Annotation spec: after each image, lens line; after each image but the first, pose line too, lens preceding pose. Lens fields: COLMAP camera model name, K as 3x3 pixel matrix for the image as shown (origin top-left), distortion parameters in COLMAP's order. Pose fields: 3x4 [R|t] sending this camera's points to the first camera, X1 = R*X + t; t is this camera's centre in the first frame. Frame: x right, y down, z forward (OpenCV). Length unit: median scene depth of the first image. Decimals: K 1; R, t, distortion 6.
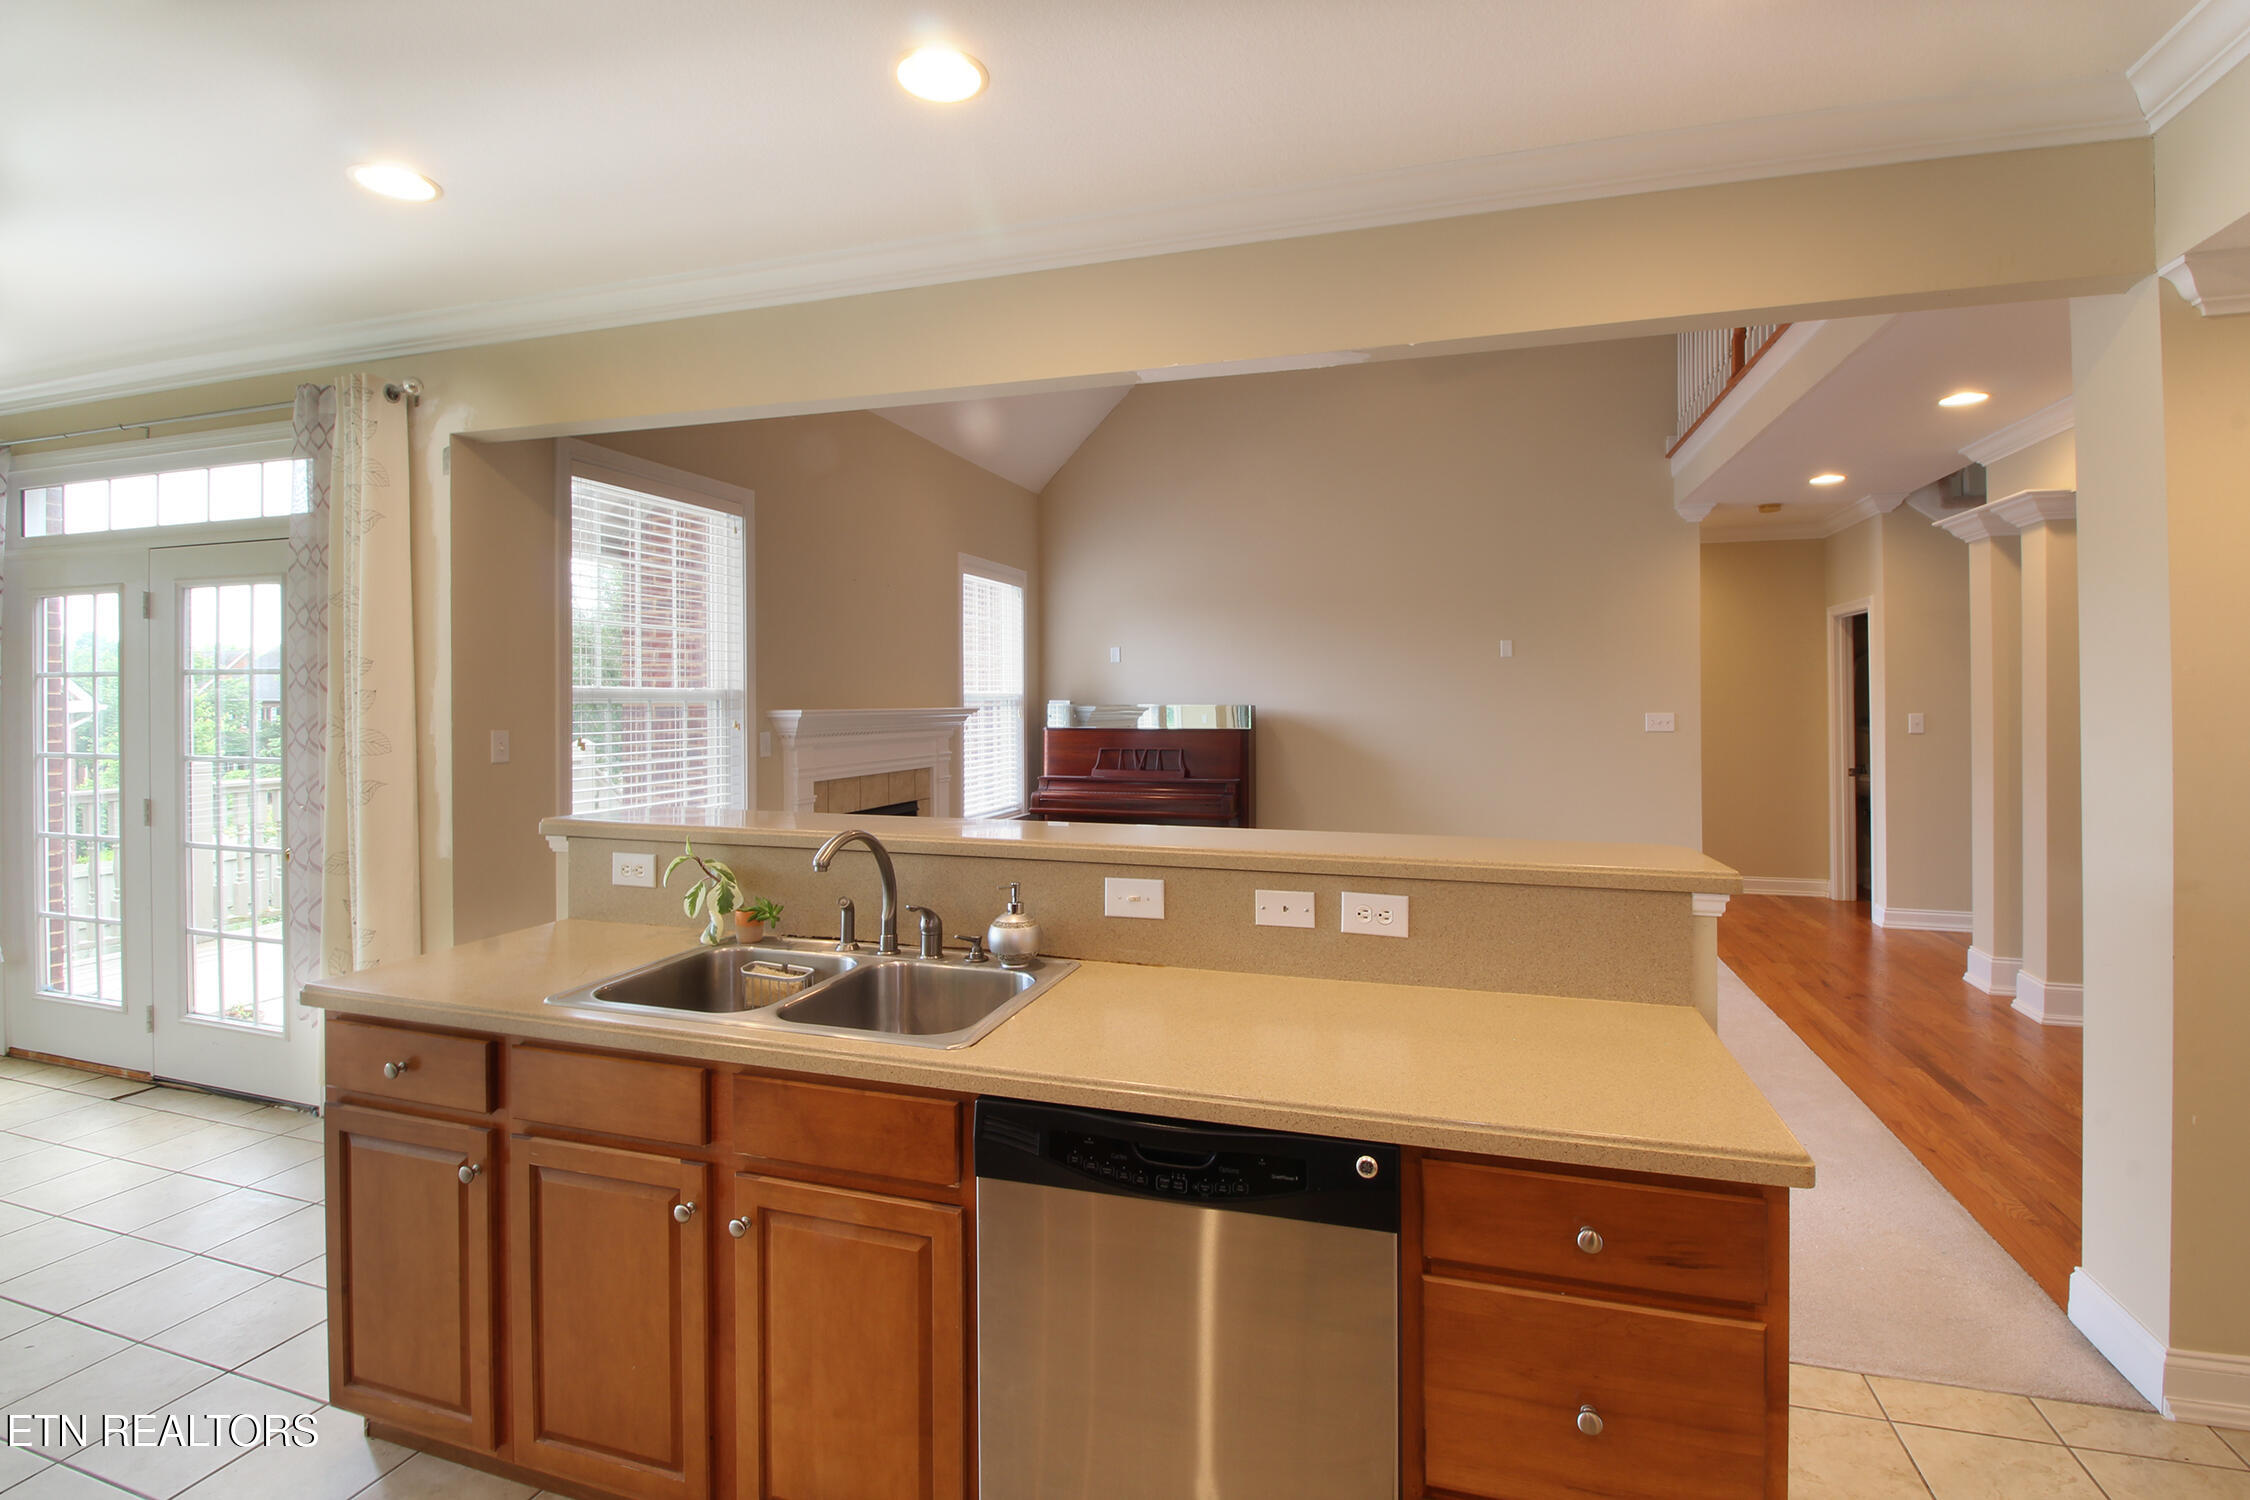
lens RADIAL K [[1067.5, 0, 1128.0], [0, 1067.5, 687.6], [0, 0, 1]] dist [-0.012707, -0.001254]
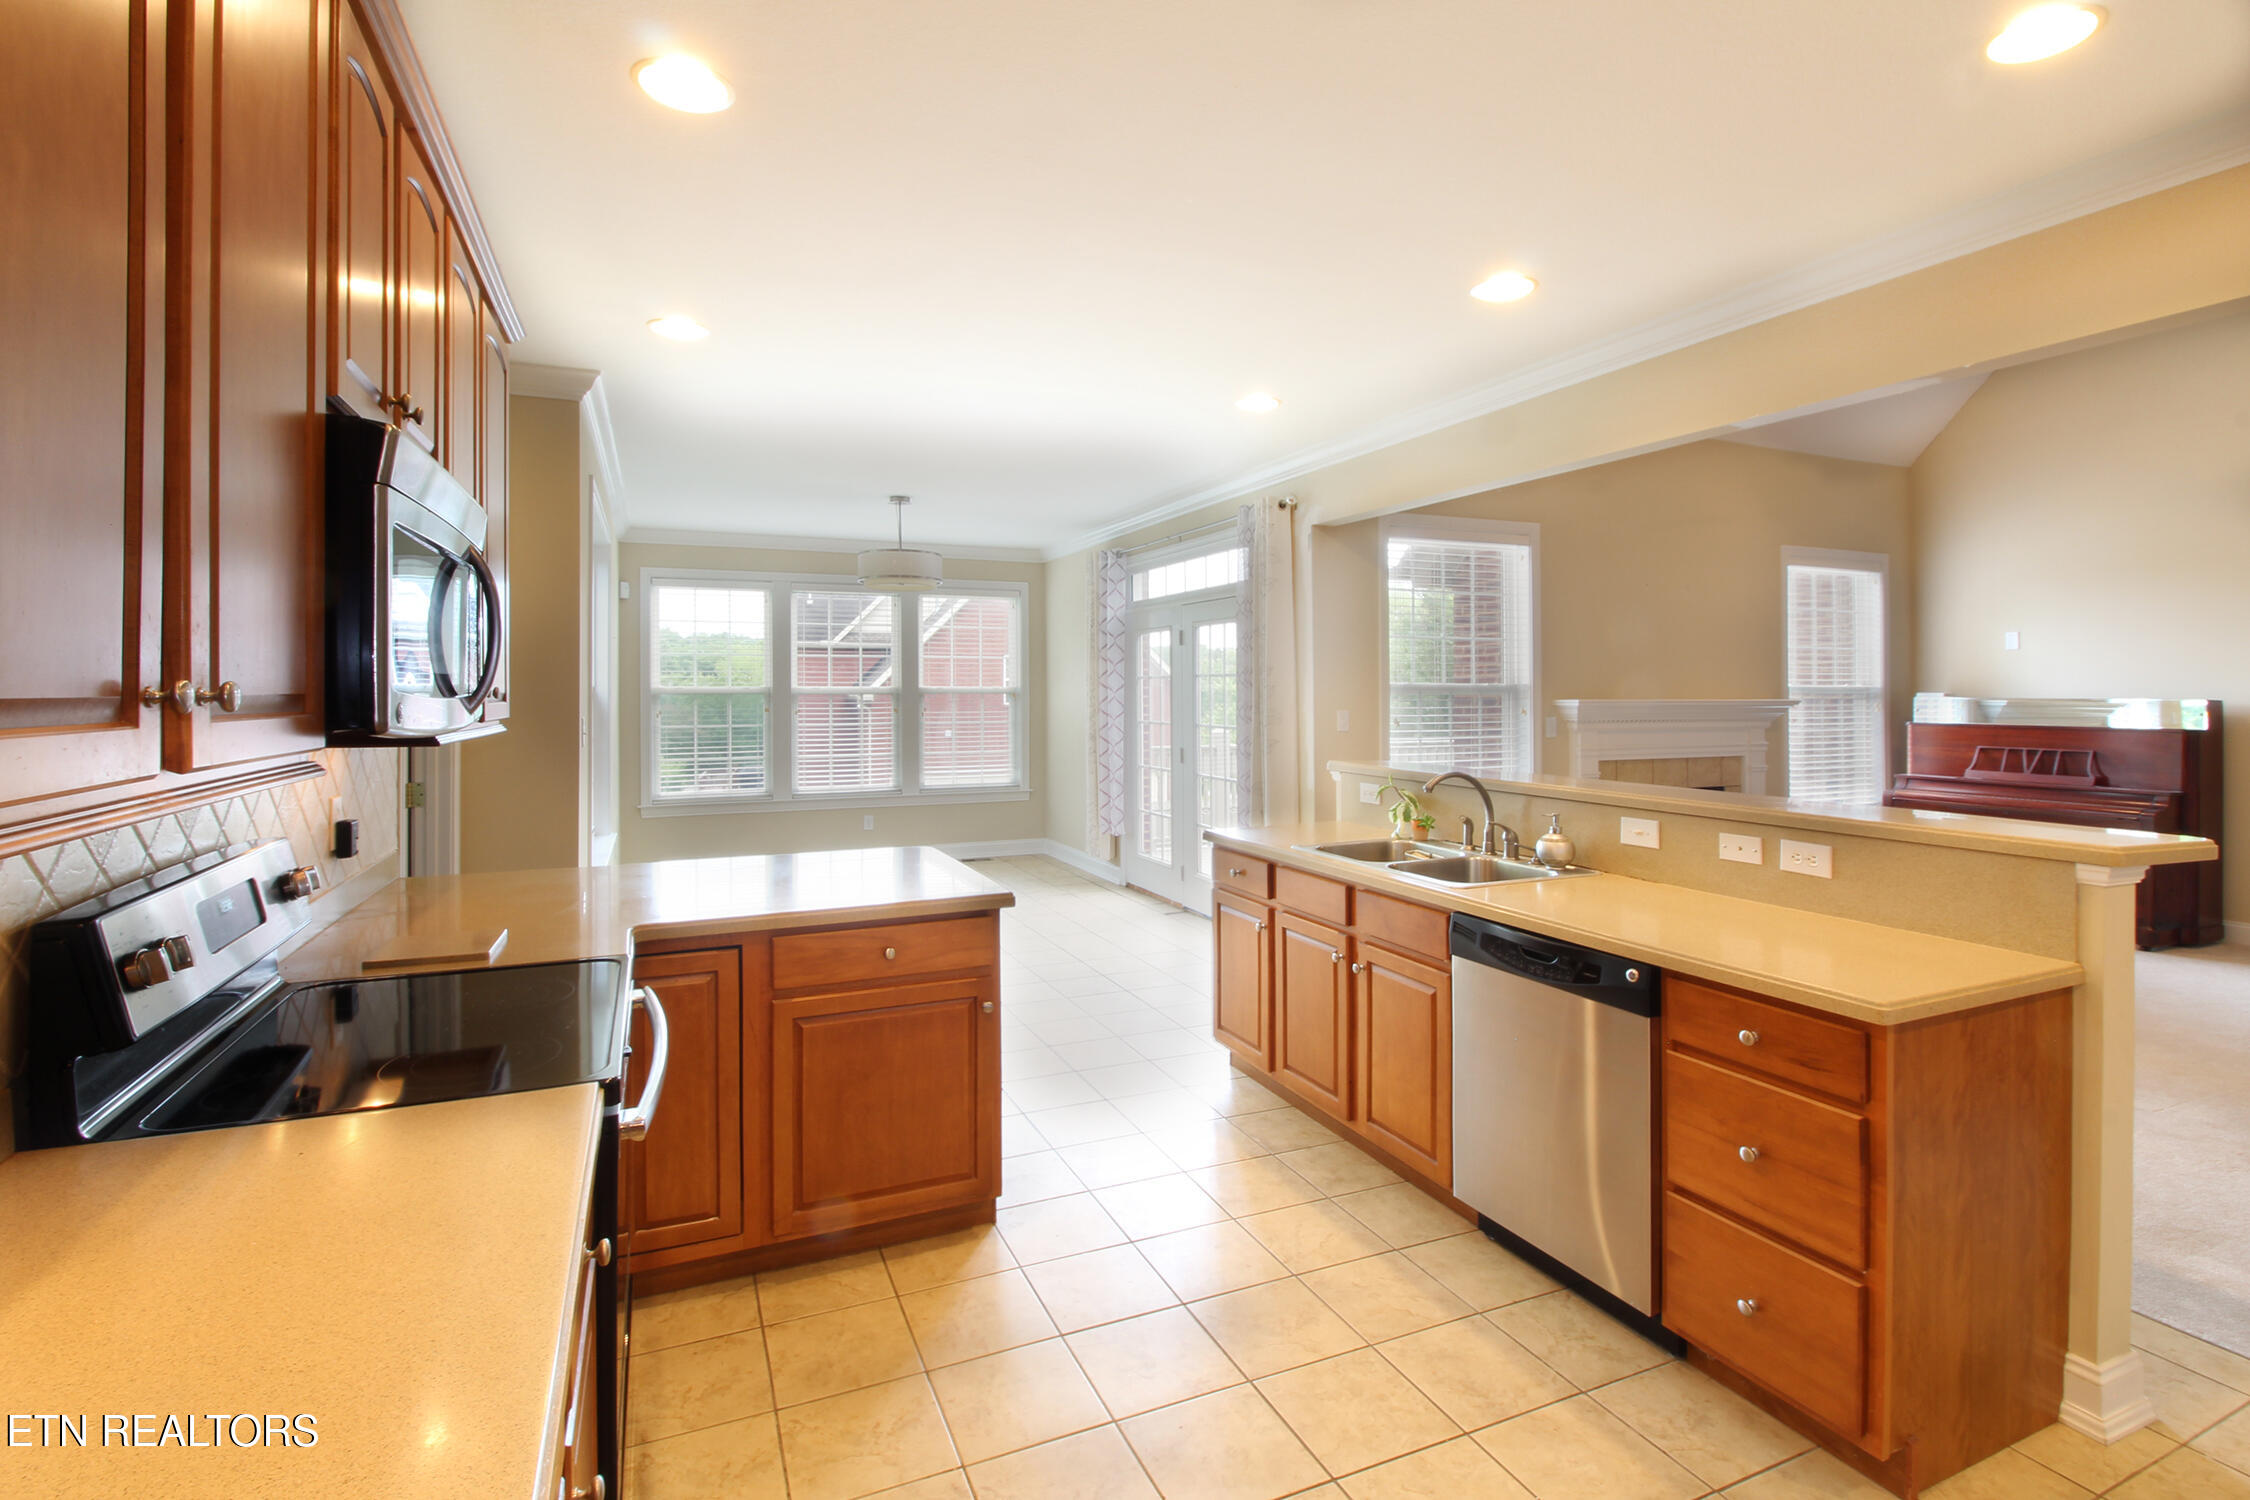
lens RADIAL K [[1067.5, 0, 1128.0], [0, 1067.5, 687.6], [0, 0, 1]] dist [-0.012707, -0.001254]
pose [[0.661477, -0.000604, -0.749965, 0.400506], [0.006542, 0.999966, 0.004964, -0.003946], [0.749937, -0.008190, 0.661459, -0.286402]]
